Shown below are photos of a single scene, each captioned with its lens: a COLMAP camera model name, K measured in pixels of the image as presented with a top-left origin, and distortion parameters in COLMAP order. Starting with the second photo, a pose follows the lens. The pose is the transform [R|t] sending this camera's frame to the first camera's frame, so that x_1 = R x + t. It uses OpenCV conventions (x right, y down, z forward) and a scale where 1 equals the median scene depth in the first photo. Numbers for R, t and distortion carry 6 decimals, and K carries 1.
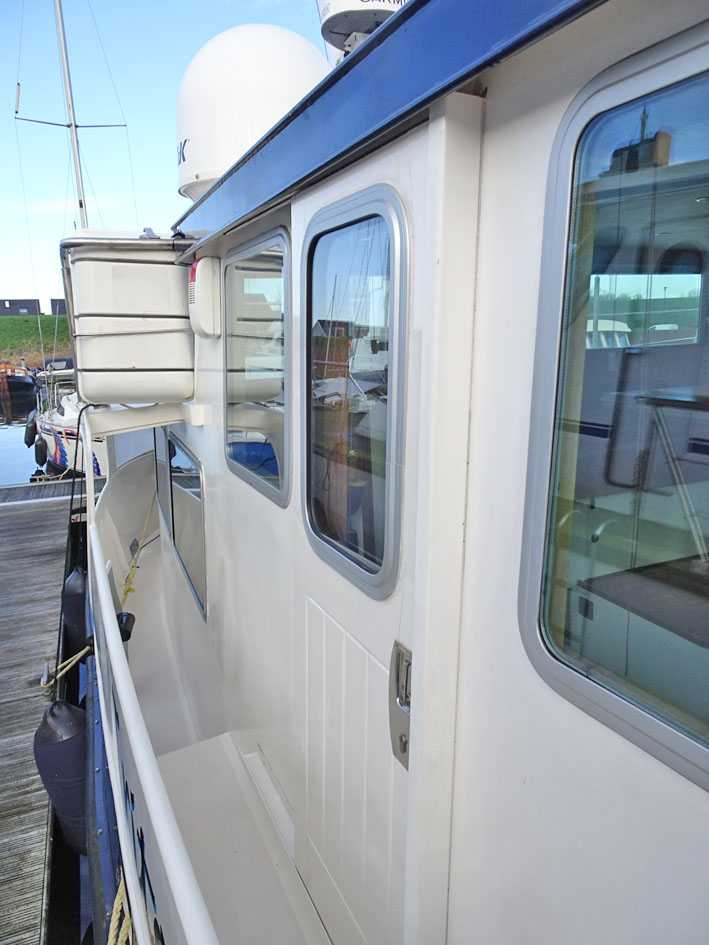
lens RADIAL K [[665.9, 0, 354.5], [0, 665.9, 472.5], [0, 0, 1]] dist [0.015842, -0.003813]
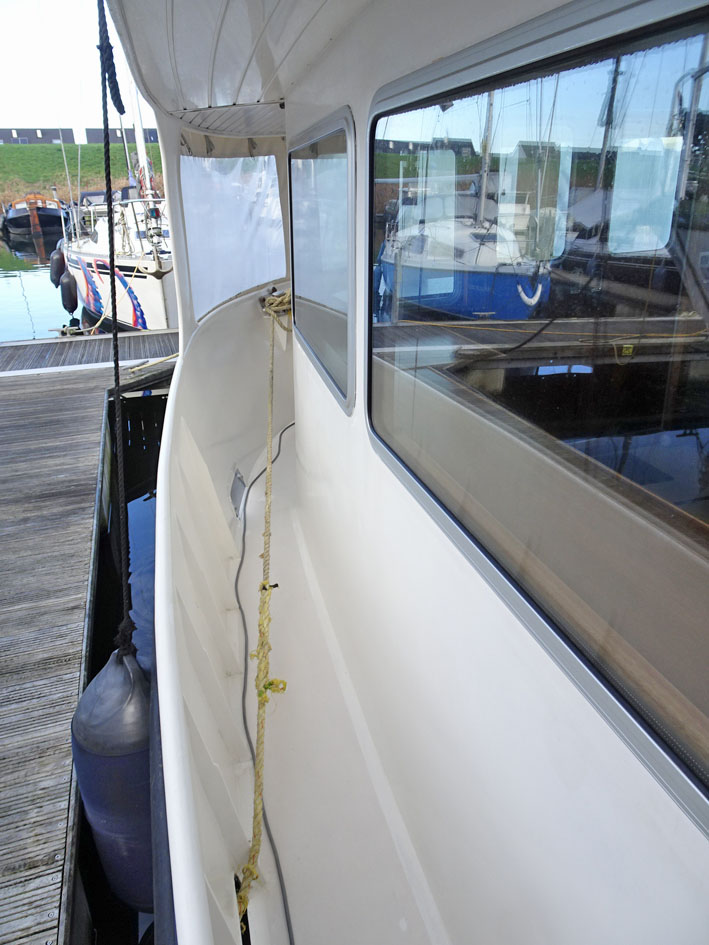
lens RADIAL K [[665.9, 0, 354.5], [0, 665.9, 472.5], [0, 0, 1]] dist [0.015842, -0.003813]
pose [[0.997399, 0.035757, -0.062590, -0.143913], [-0.021989, 0.977835, 0.208219, 0.000969], [0.068648, -0.206301, 0.976078, 0.362320]]
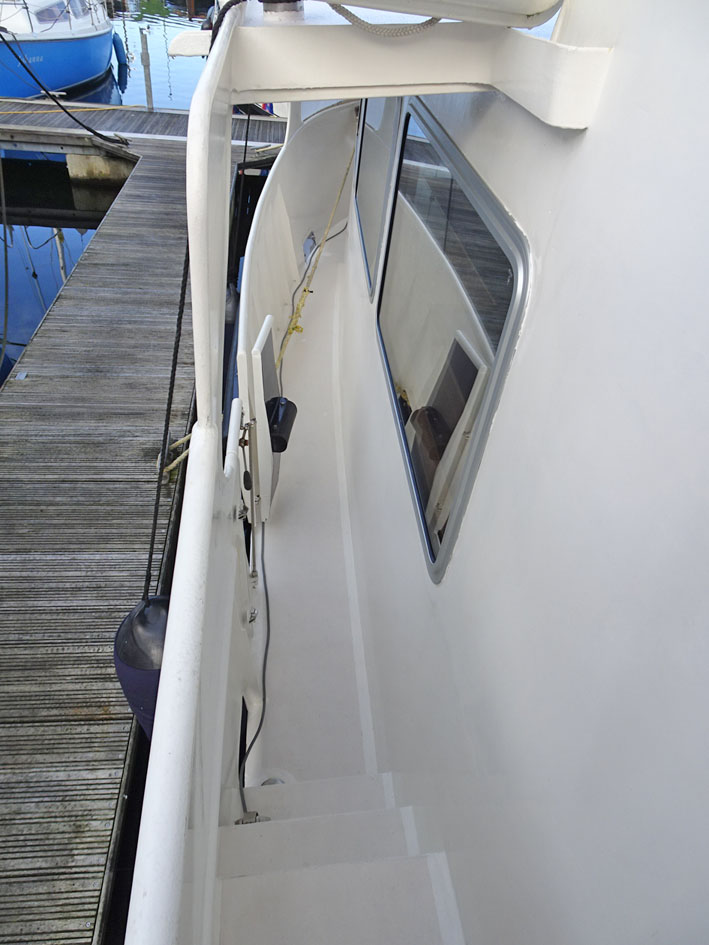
lens RADIAL K [[653.0, 0, 343.7], [0, 653.0, 499.9], [0, 0, 1]] dist [0.007241, -0.000221]
pose [[0.945810, 0.282295, -0.160476, -0.069319], [-0.169397, 0.850562, 0.497844, -0.008250], [0.277034, -0.443682, 0.852290, 0.190196]]
